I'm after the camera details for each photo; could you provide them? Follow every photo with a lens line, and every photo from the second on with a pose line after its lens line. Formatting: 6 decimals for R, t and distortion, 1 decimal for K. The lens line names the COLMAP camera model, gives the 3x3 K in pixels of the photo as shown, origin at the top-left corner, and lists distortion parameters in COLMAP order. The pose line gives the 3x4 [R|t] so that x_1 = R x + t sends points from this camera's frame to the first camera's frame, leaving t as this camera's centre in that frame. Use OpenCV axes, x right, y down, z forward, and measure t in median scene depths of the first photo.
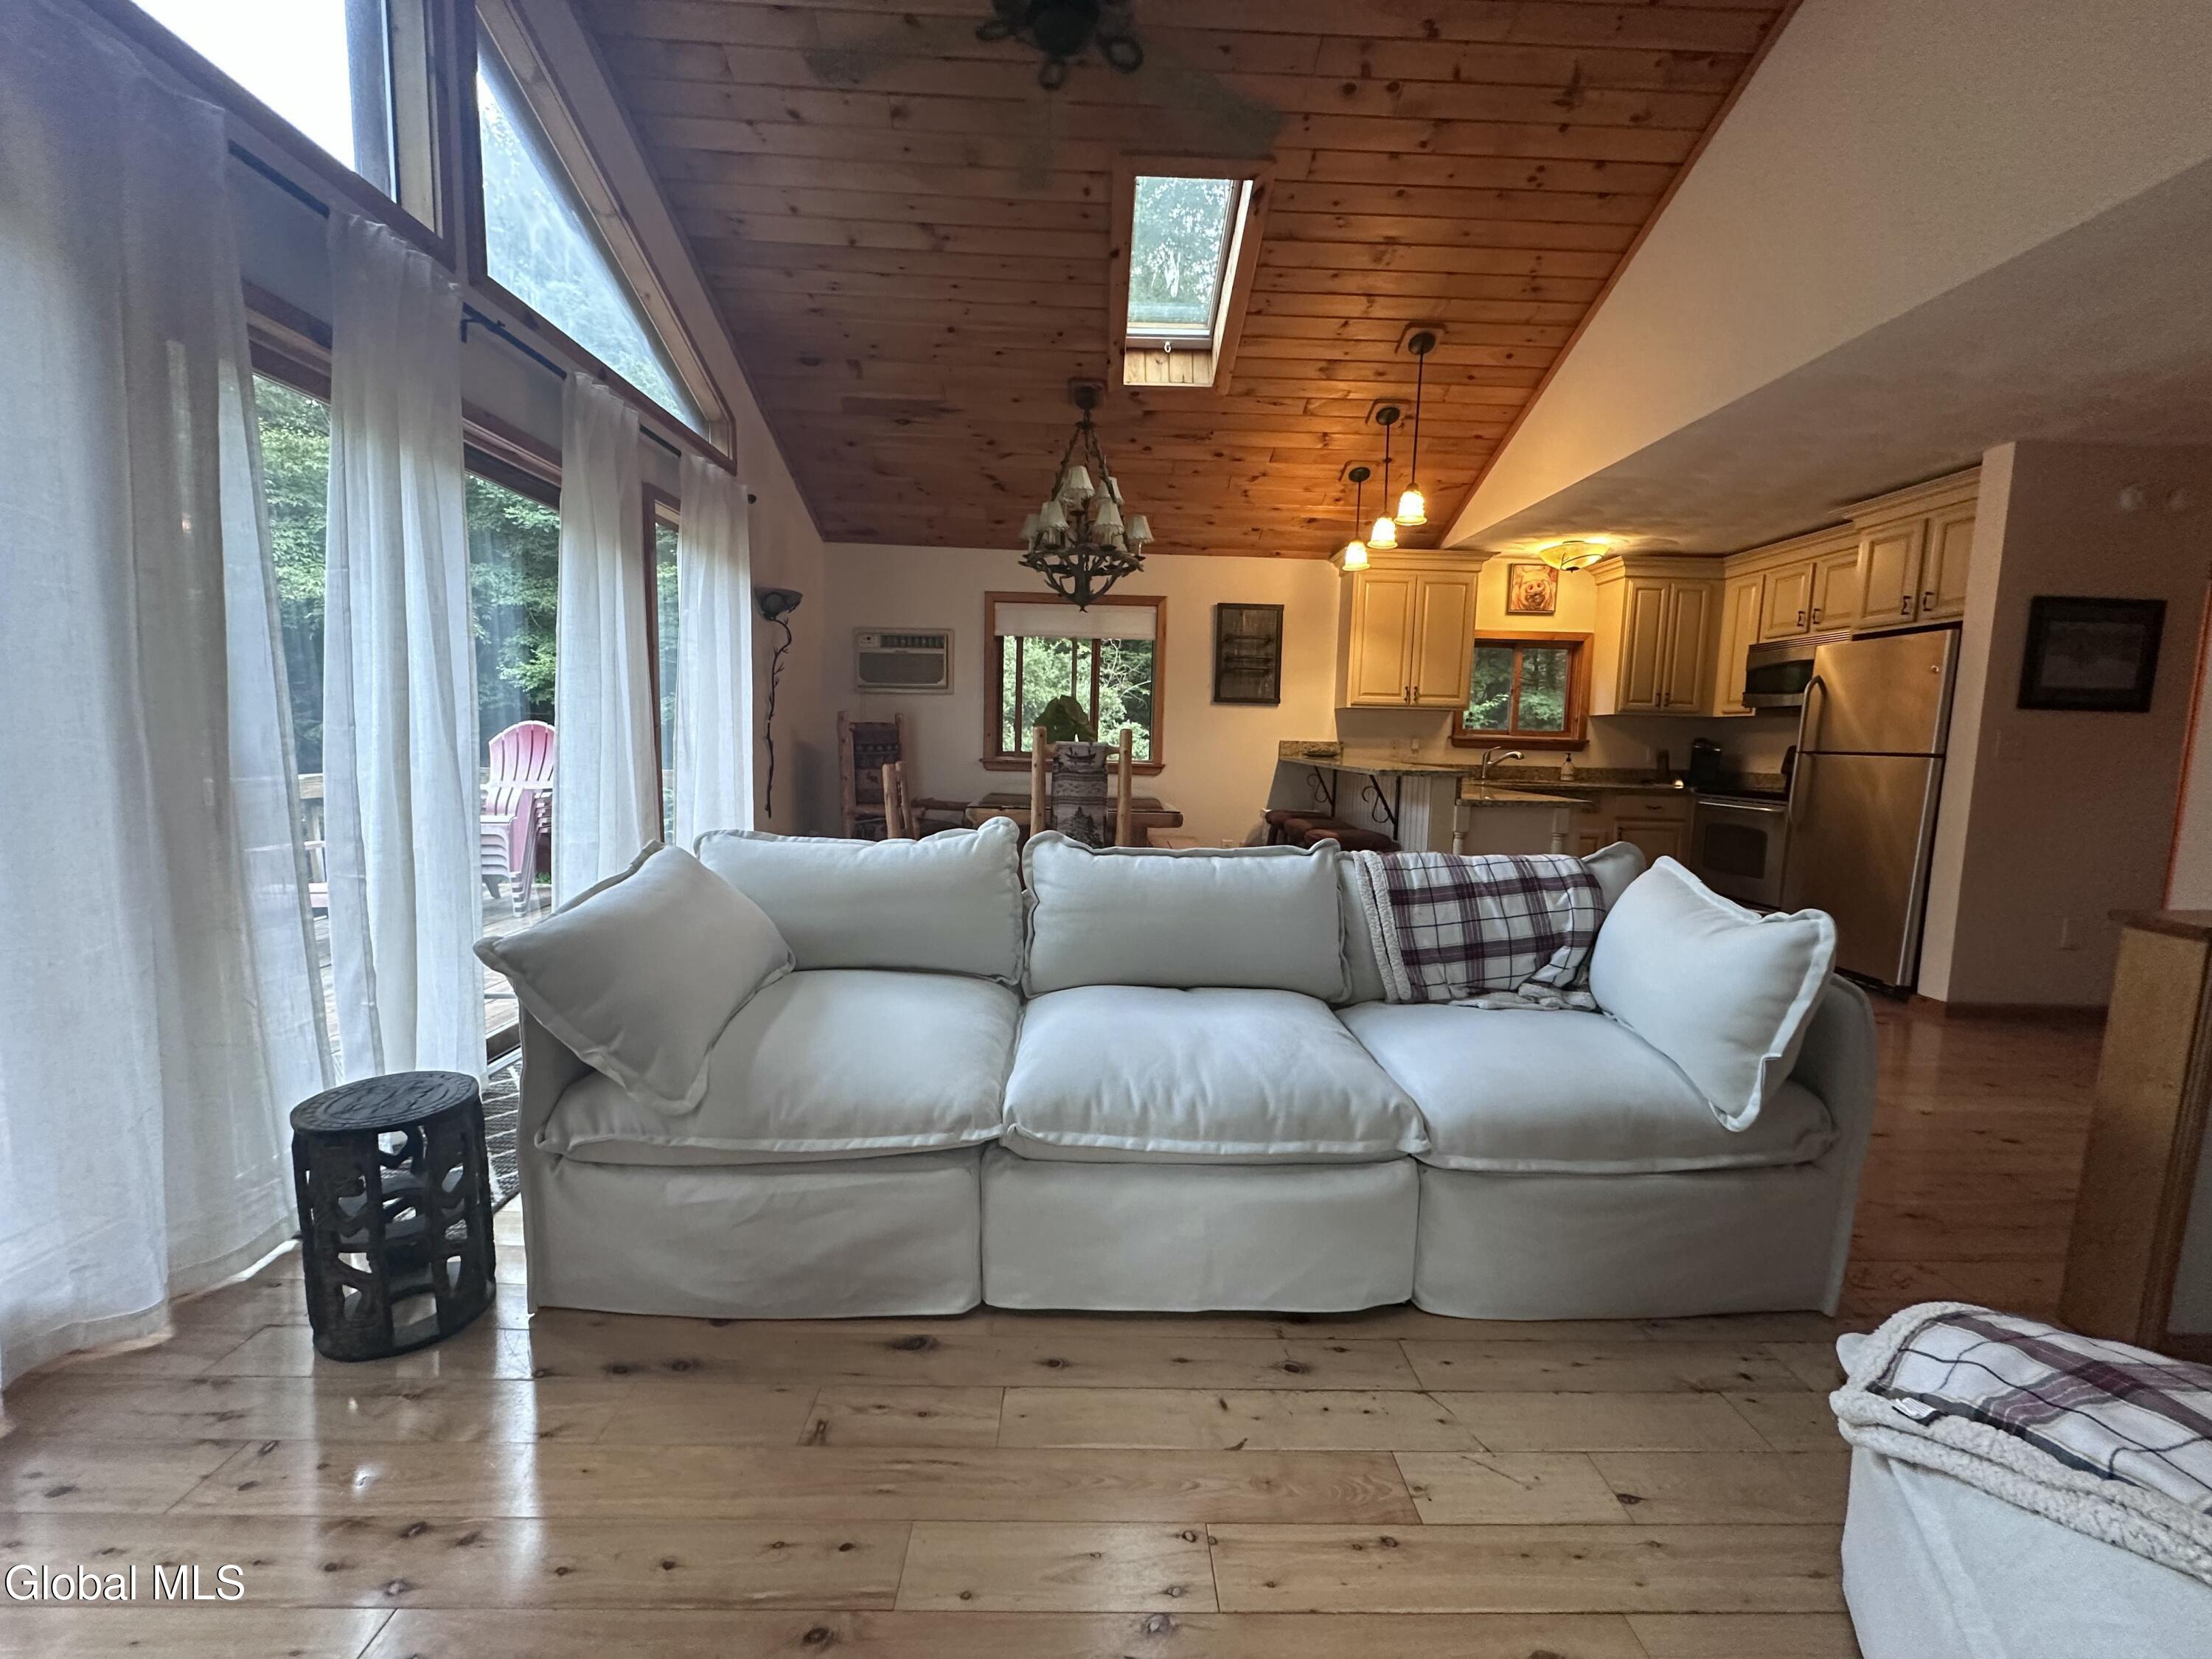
lens RADIAL K [[876.2, 0, 1104.4], [0, 876.2, 829.4], [0, 0, 1]] dist [-0.003251, 0.000277]
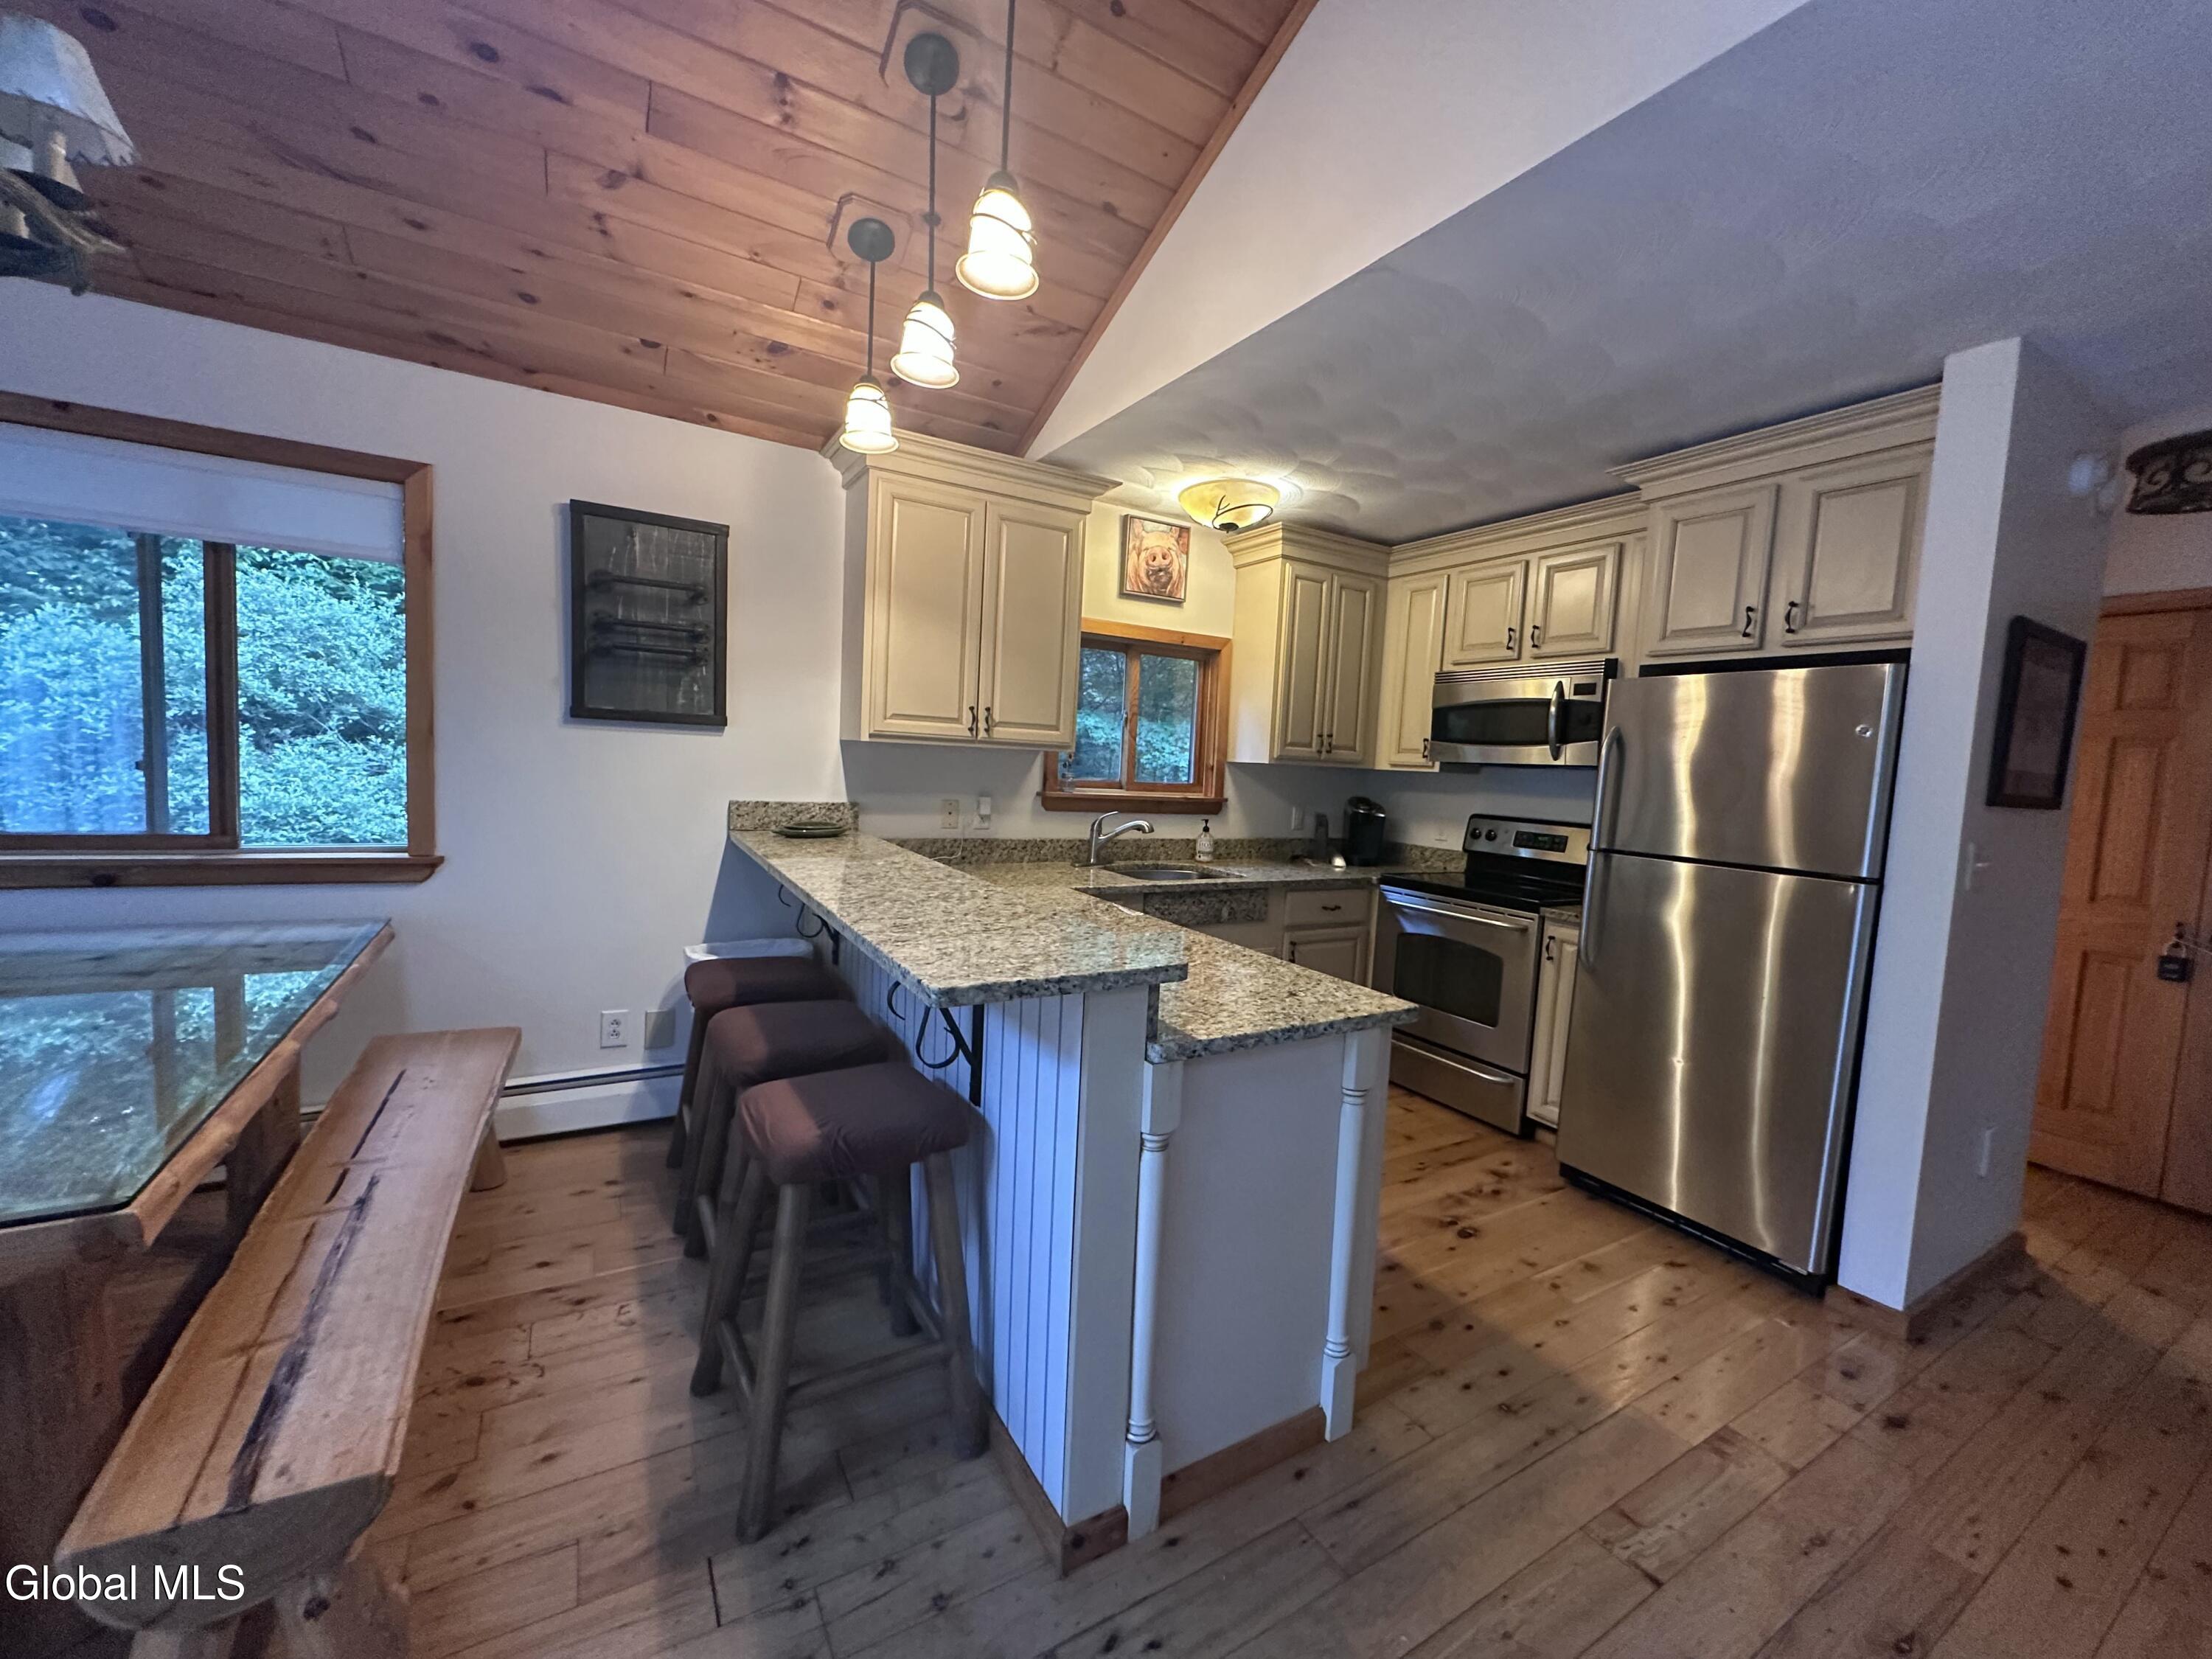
lens RADIAL K [[876.2, 0, 1104.4], [0, 876.2, 829.4], [0, 0, 1]] dist [-0.003251, 0.000277]
pose [[0.871325, -0.018915, 0.490342, 0.149676], [0.021499, 0.999769, 0.000363, -0.085191], [-0.490236, 0.010226, 0.871530, 0.488272]]
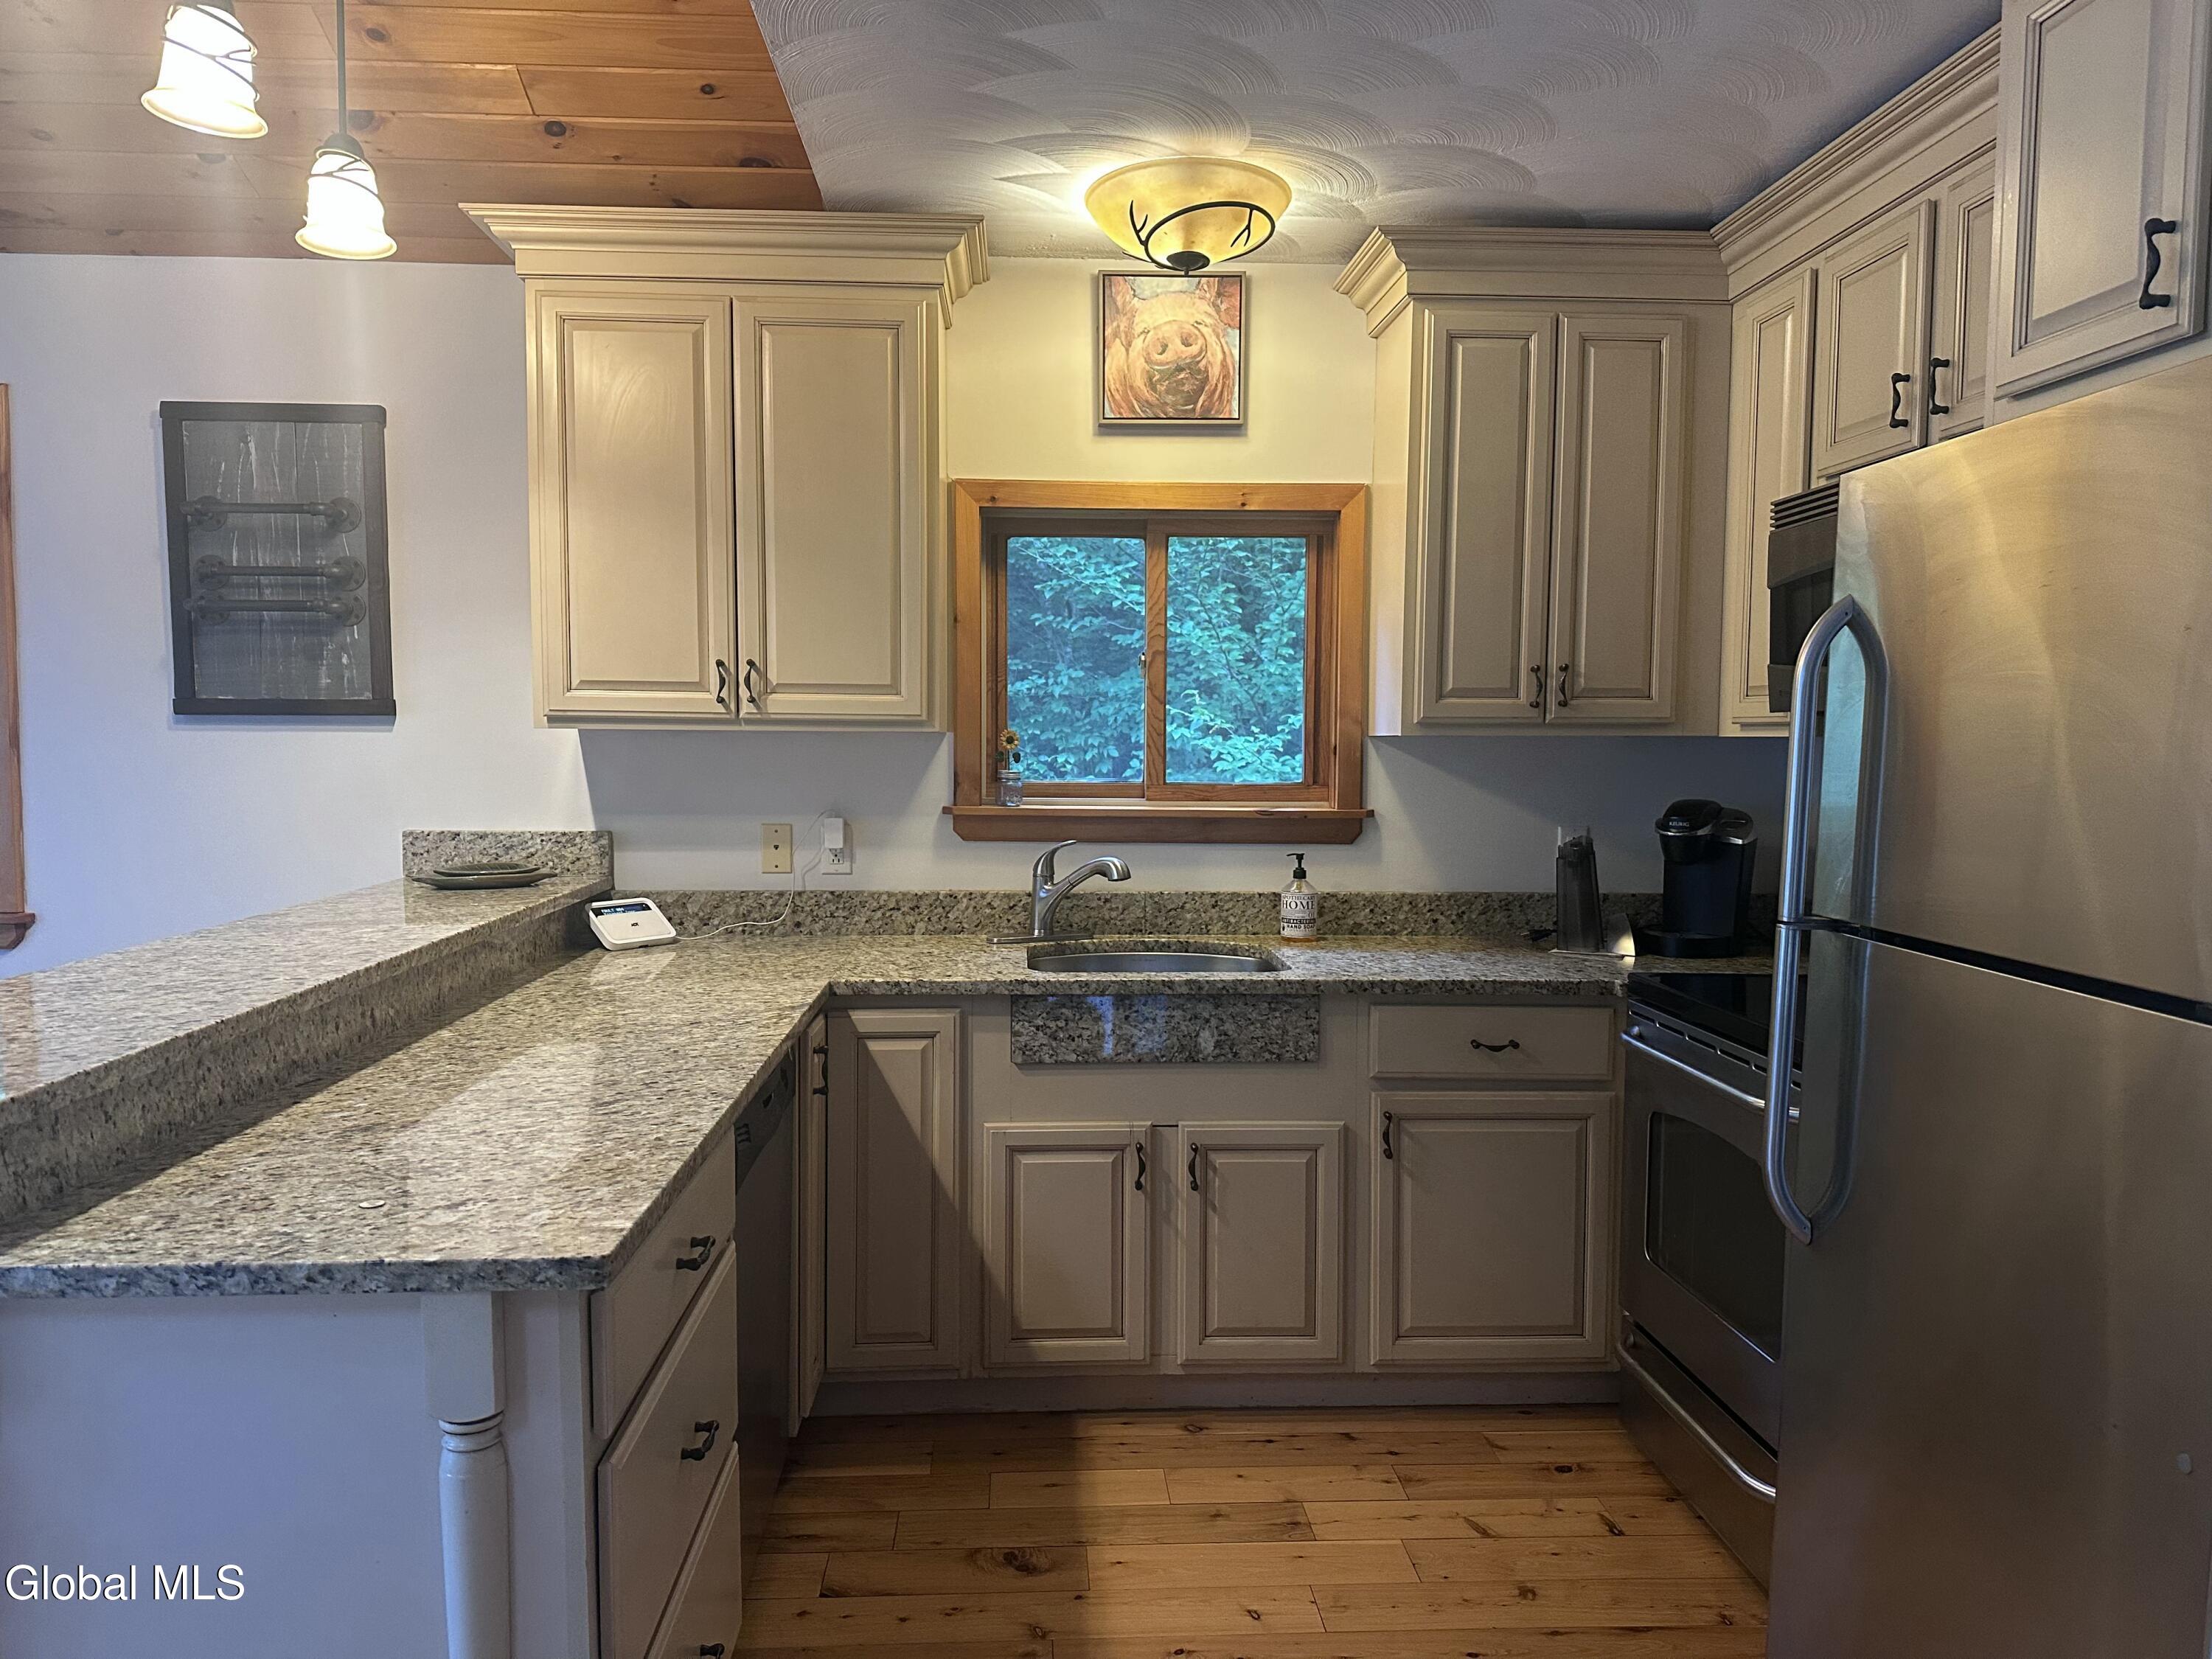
lens RADIAL K [[1544.7, 0, 1106.0], [0, 1544.7, 829.5], [0, 0, 1]] dist [0.059116, -0.073509]
pose [[0.999210, -0.021029, 0.033736, 0.459215], [0.022477, 0.998816, -0.043138, -0.076104], [-0.032789, 0.043863, 0.998499, 0.450416]]
